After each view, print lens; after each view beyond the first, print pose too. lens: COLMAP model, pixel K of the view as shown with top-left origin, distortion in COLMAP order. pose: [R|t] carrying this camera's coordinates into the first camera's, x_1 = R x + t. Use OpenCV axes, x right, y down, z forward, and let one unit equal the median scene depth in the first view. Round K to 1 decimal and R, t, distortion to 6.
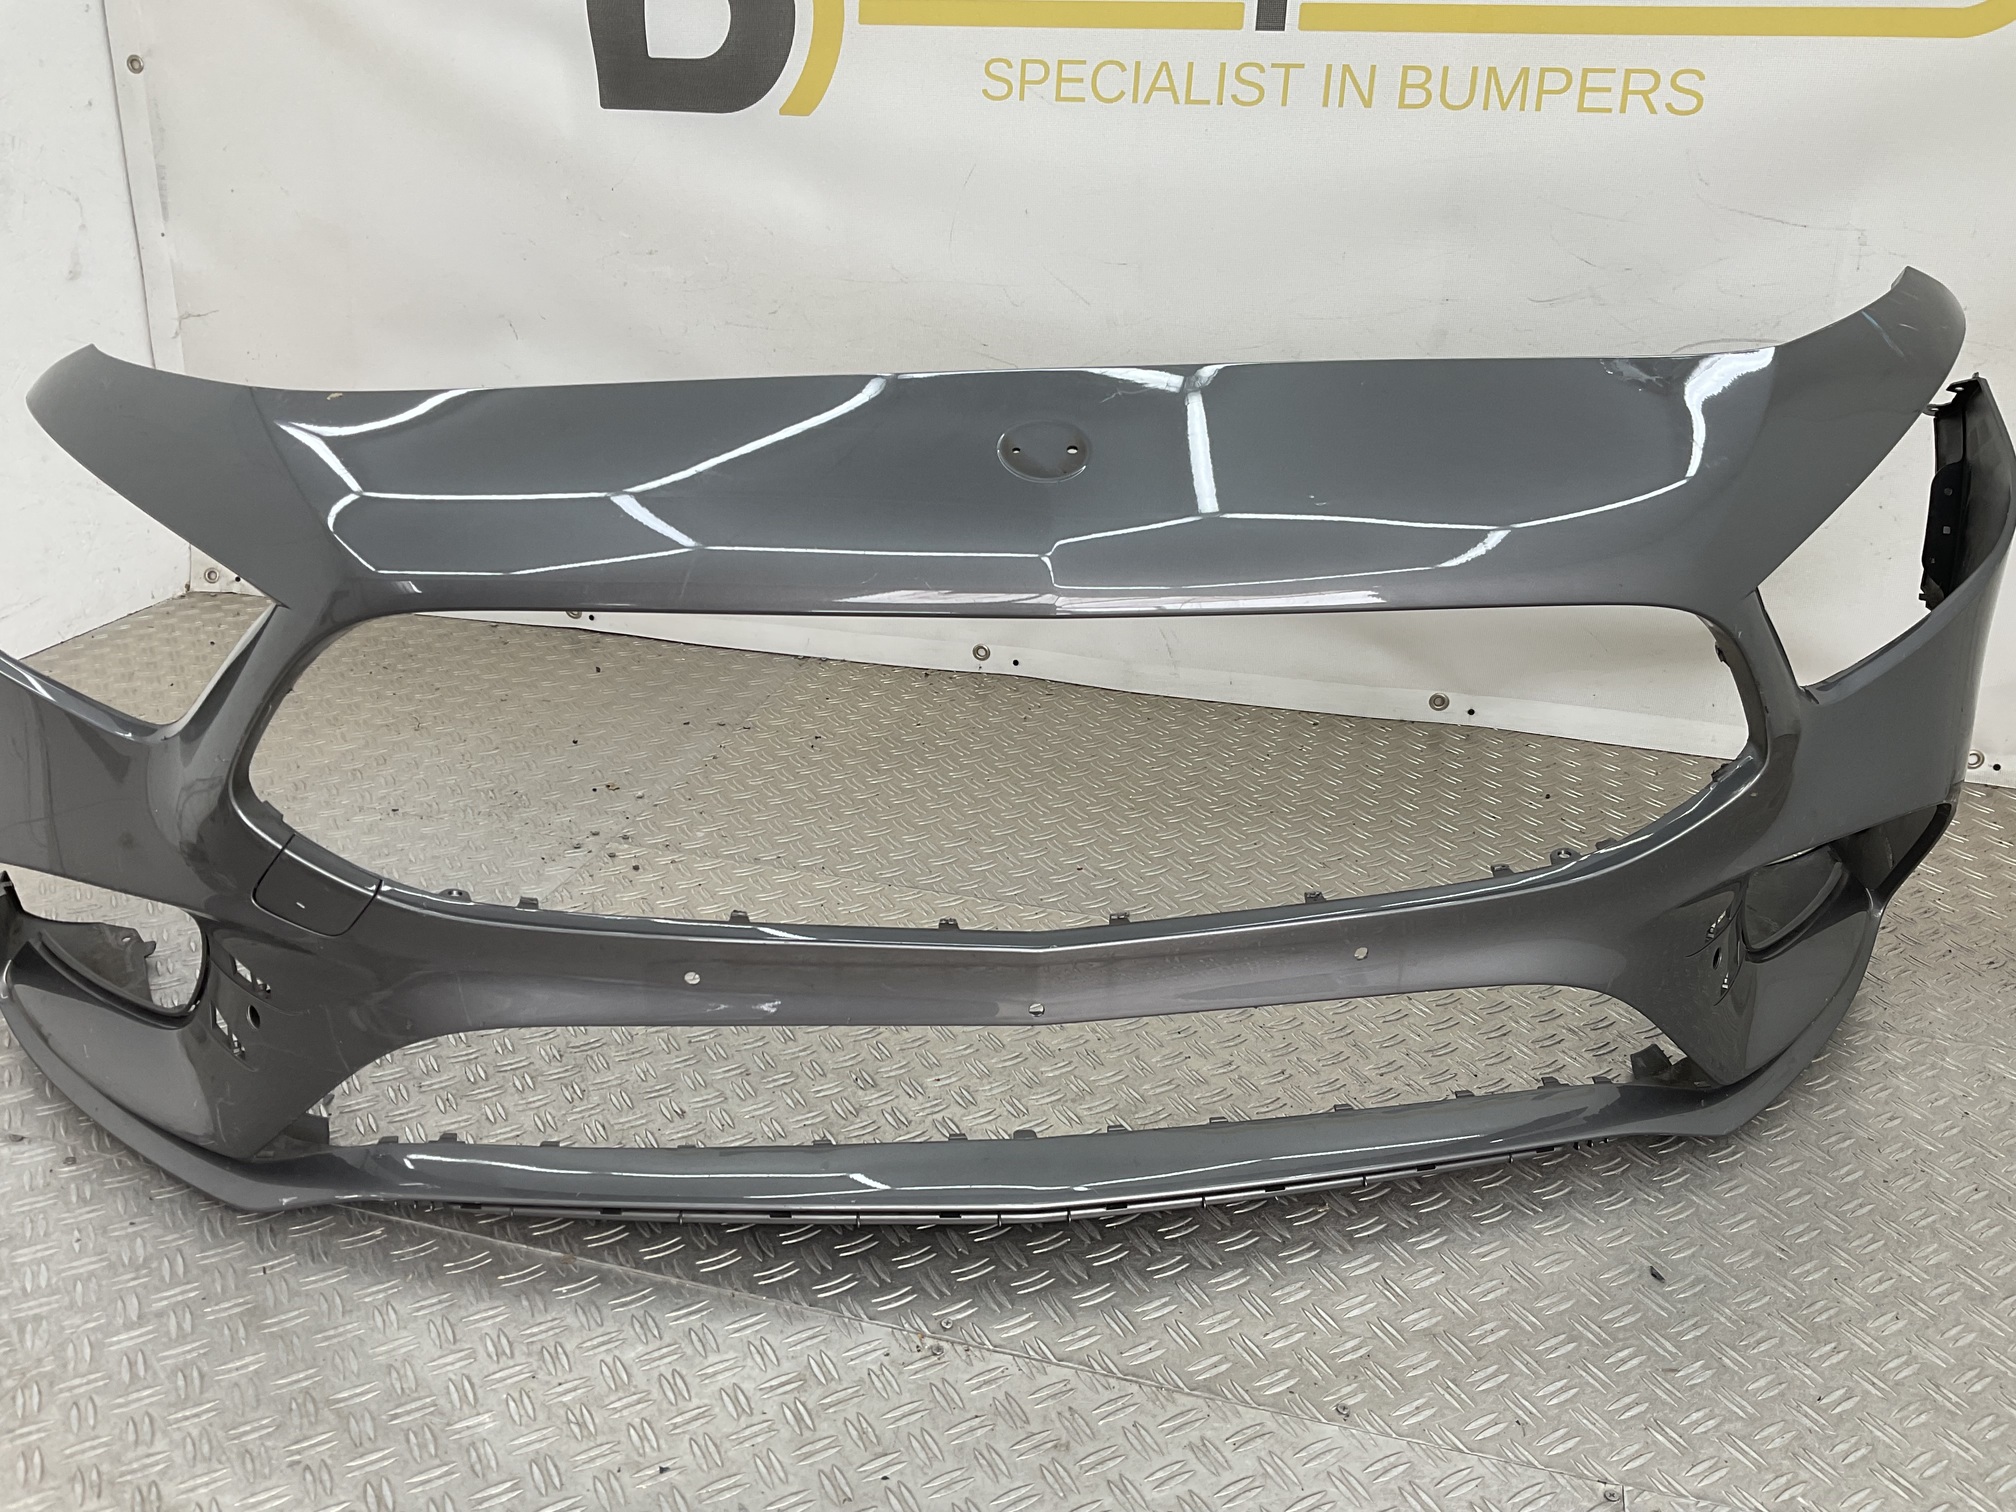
lens RADIAL K [[1633.2, 0, 1005.8], [0, 1633.2, 757.4], [0, 0, 1]] dist [0.060937, -0.109653]
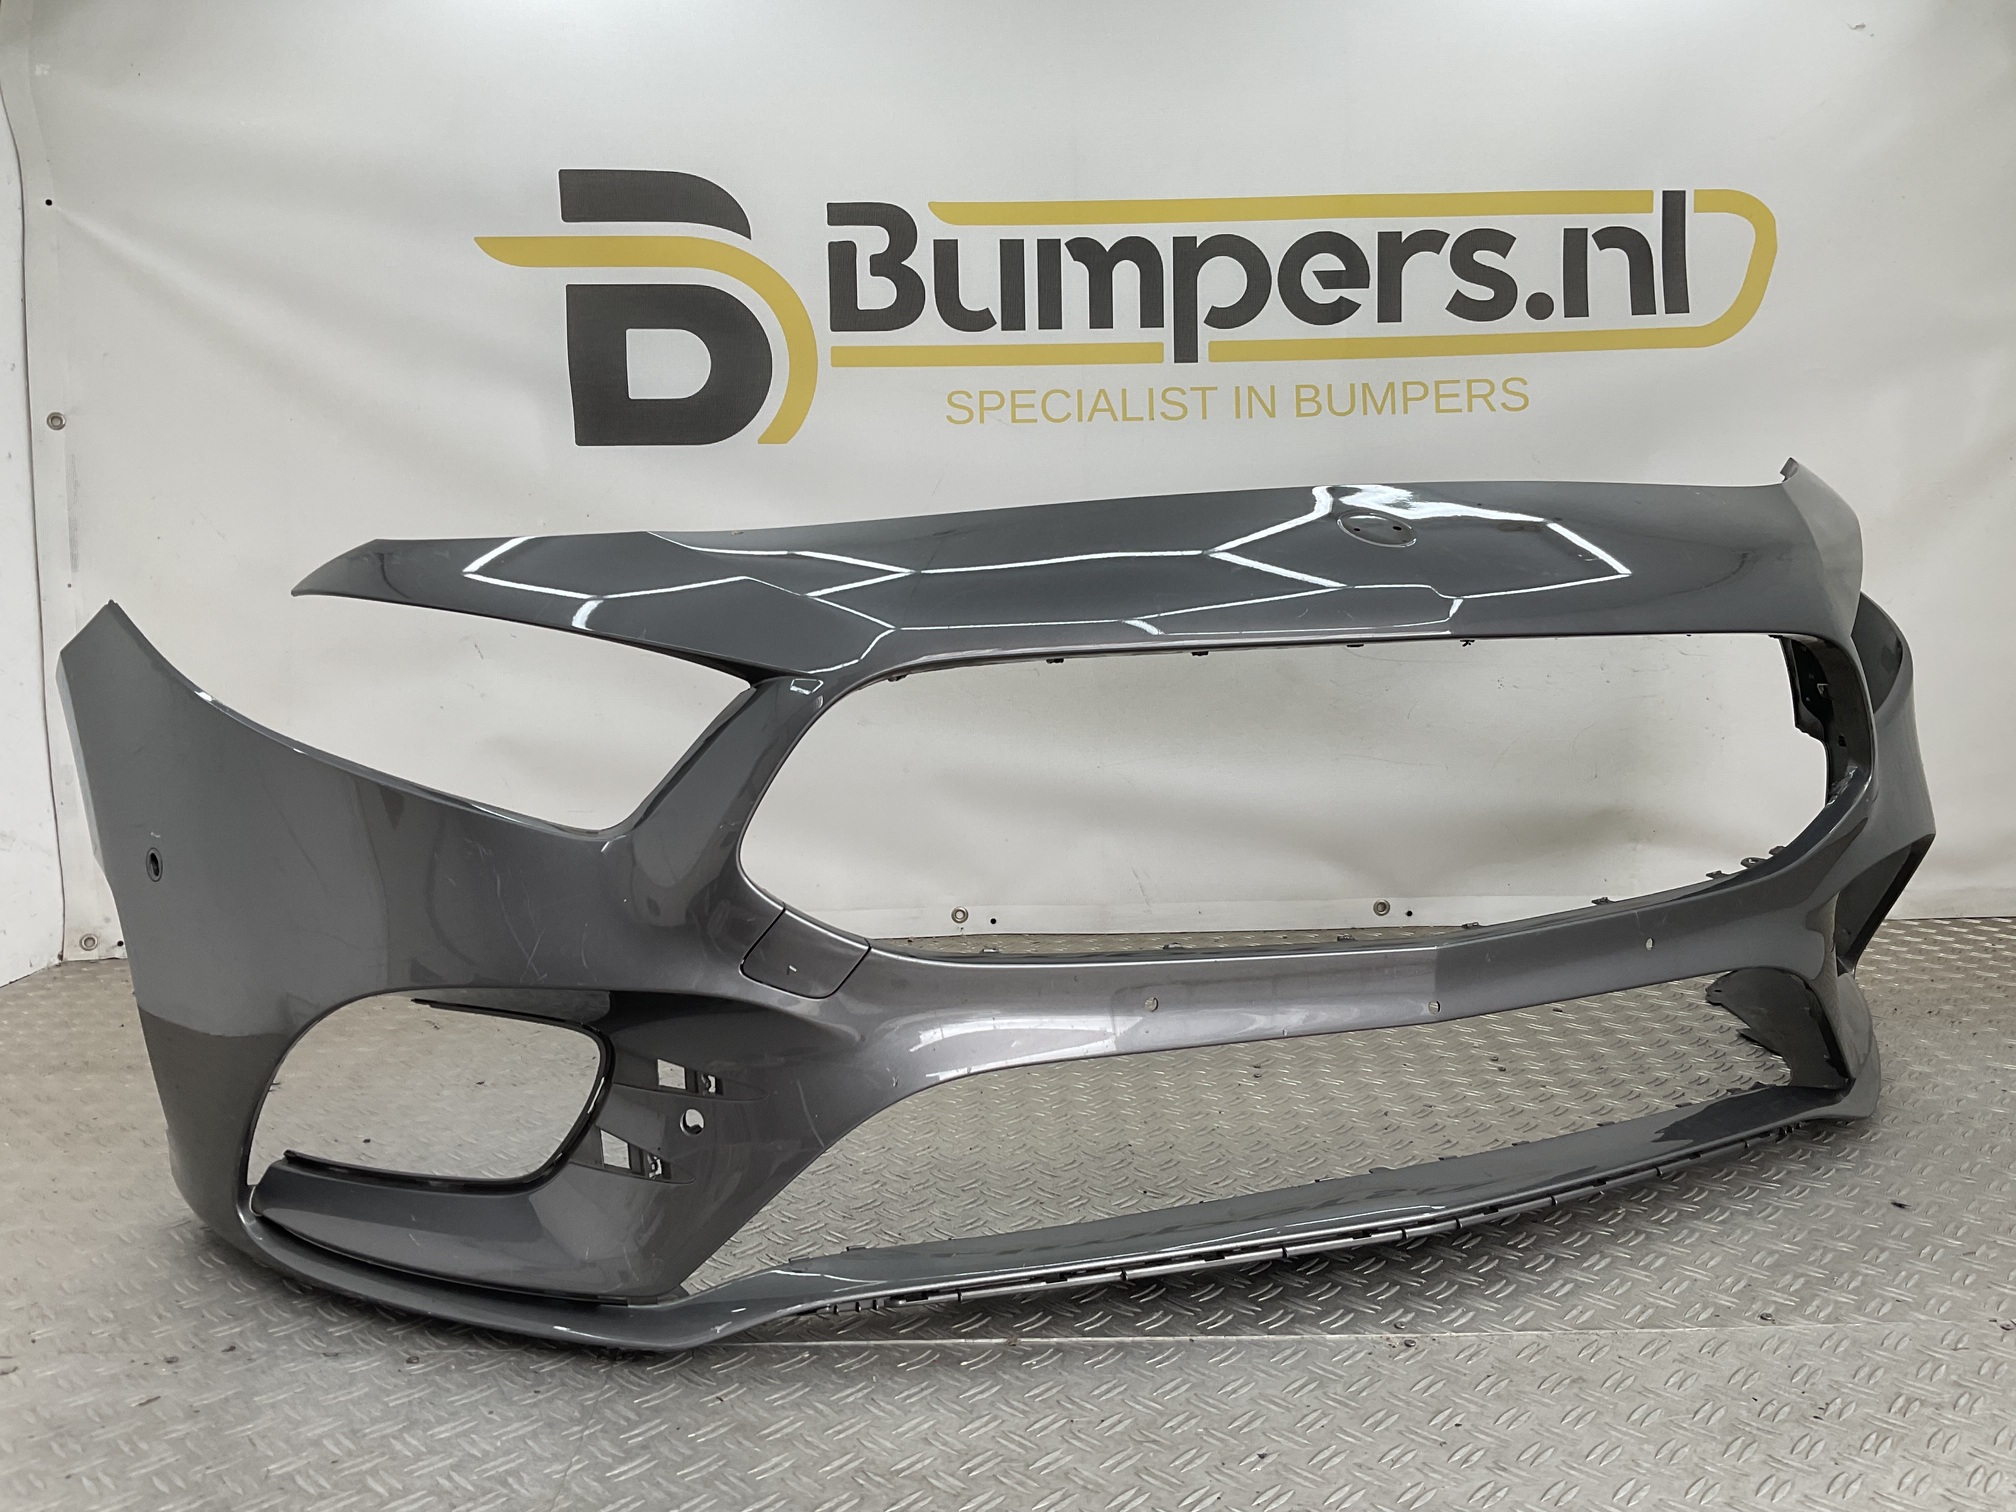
lens RADIAL K [[1633.2, 0, 978.1], [0, 1633.2, 775.5], [0, 0, 1]] dist [0.060937, -0.109653]
pose [[0.957499, -0.063988, 0.281250, -0.354198], [0.141068, 0.954394, -0.263121, 0.154490], [-0.251587, 0.291613, 0.922857, -0.003453]]
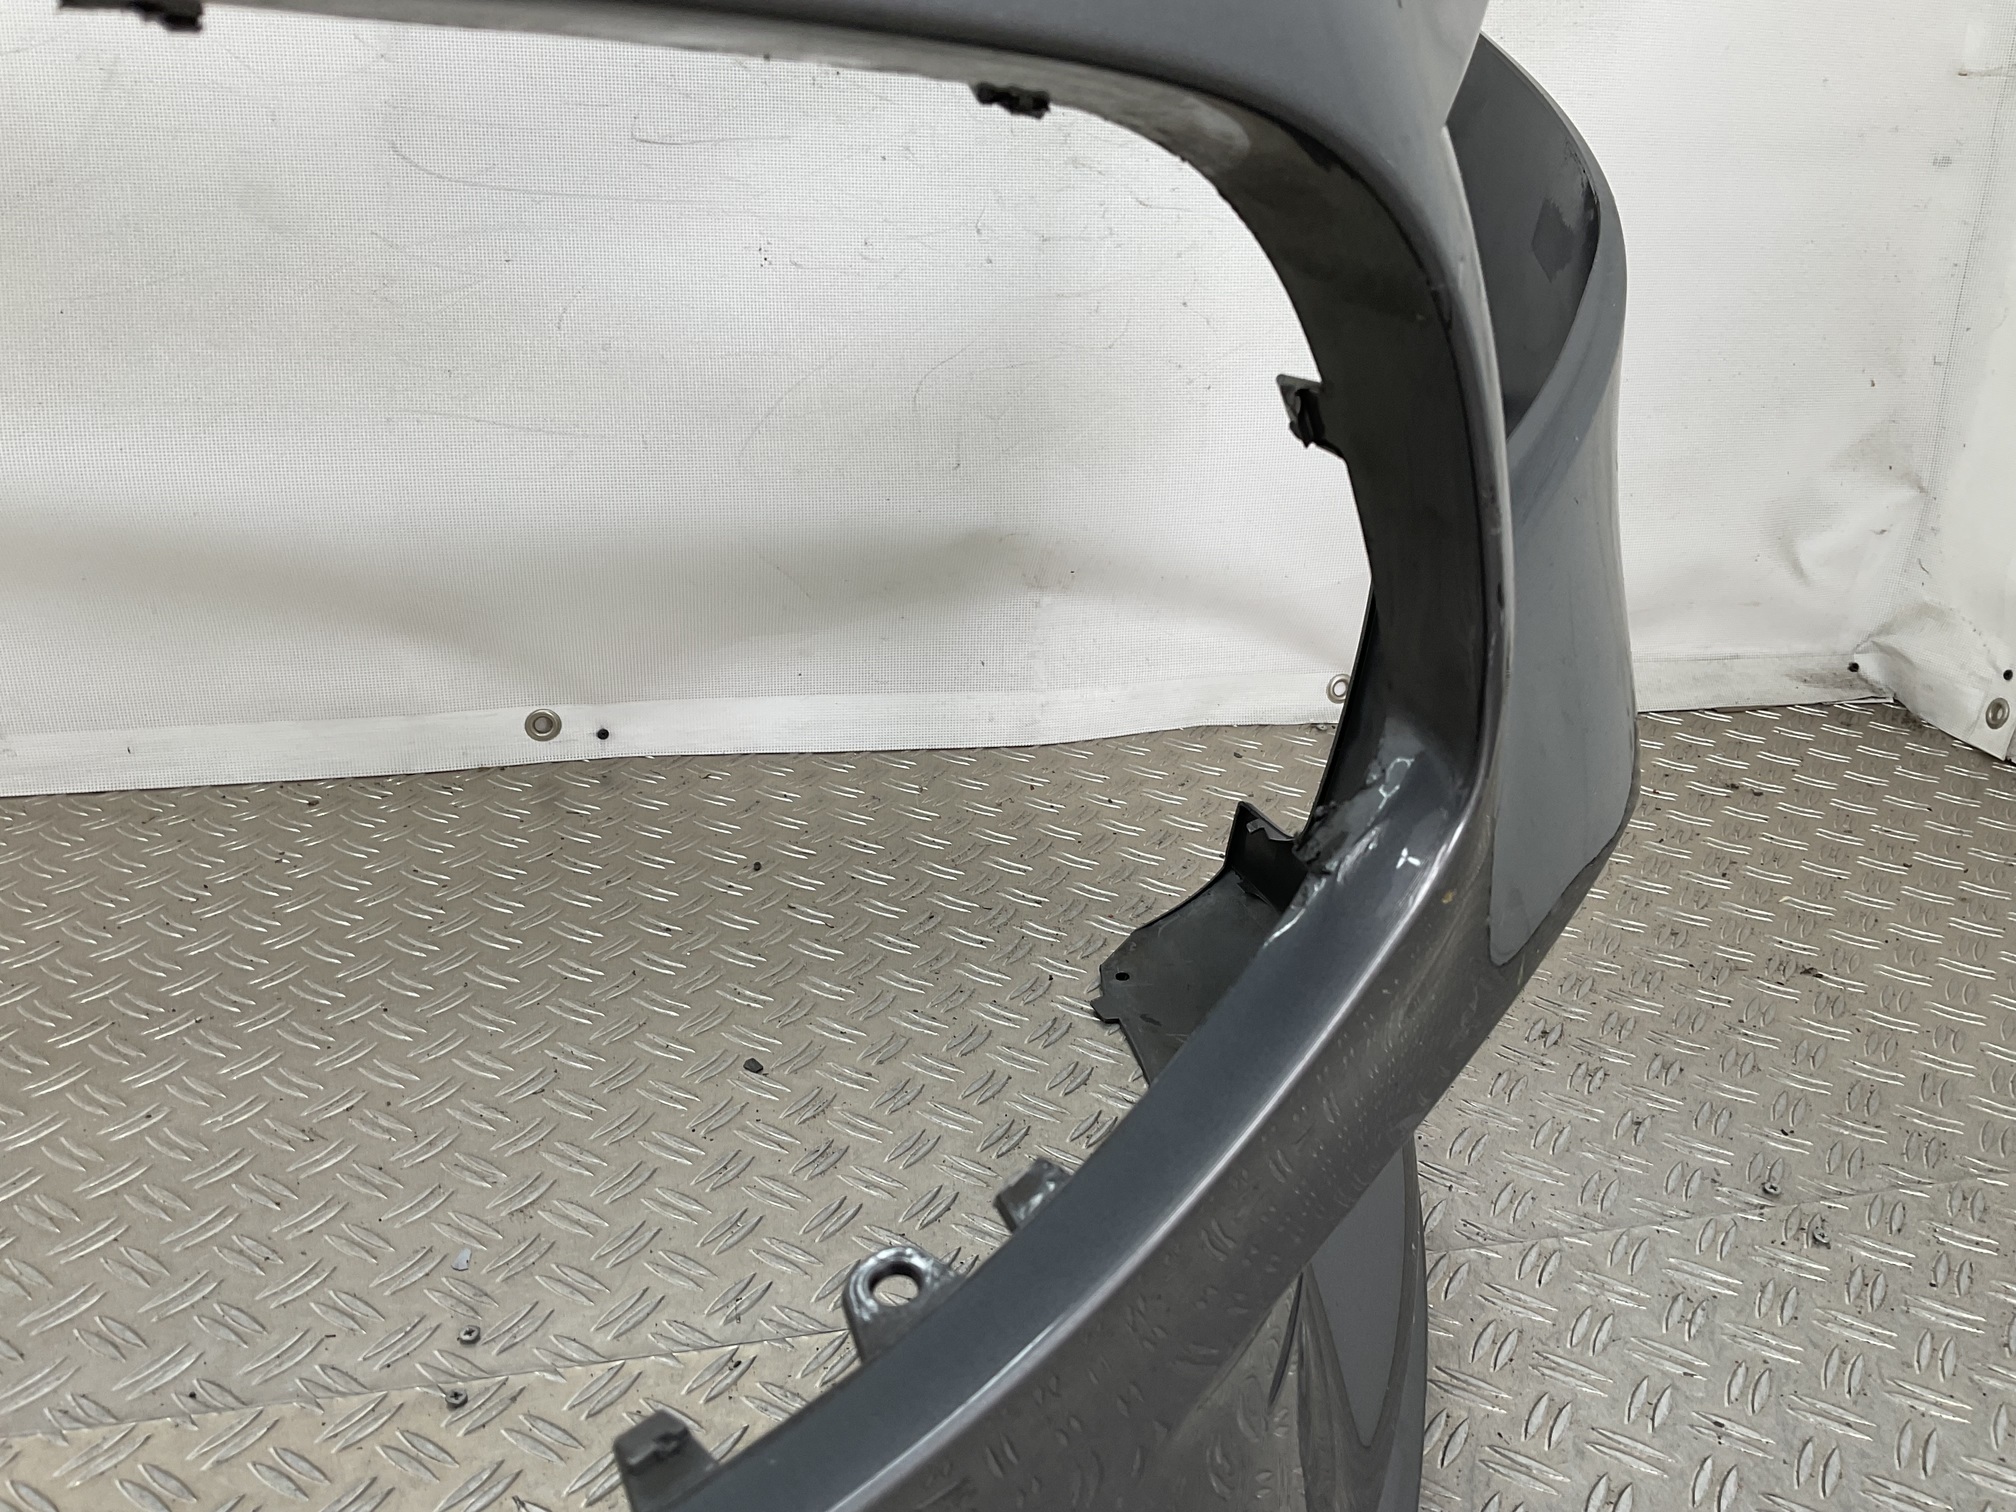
lens RADIAL K [[1633.2, 0, 981.2], [0, 1633.2, 768.2], [0, 0, 1]] dist [0.060937, -0.109653]
pose [[0.878623, -0.167137, 0.447310, 0.161255], [0.168560, 0.984999, 0.036952, -0.016732], [-0.446776, 0.042932, 0.893615, 0.490059]]
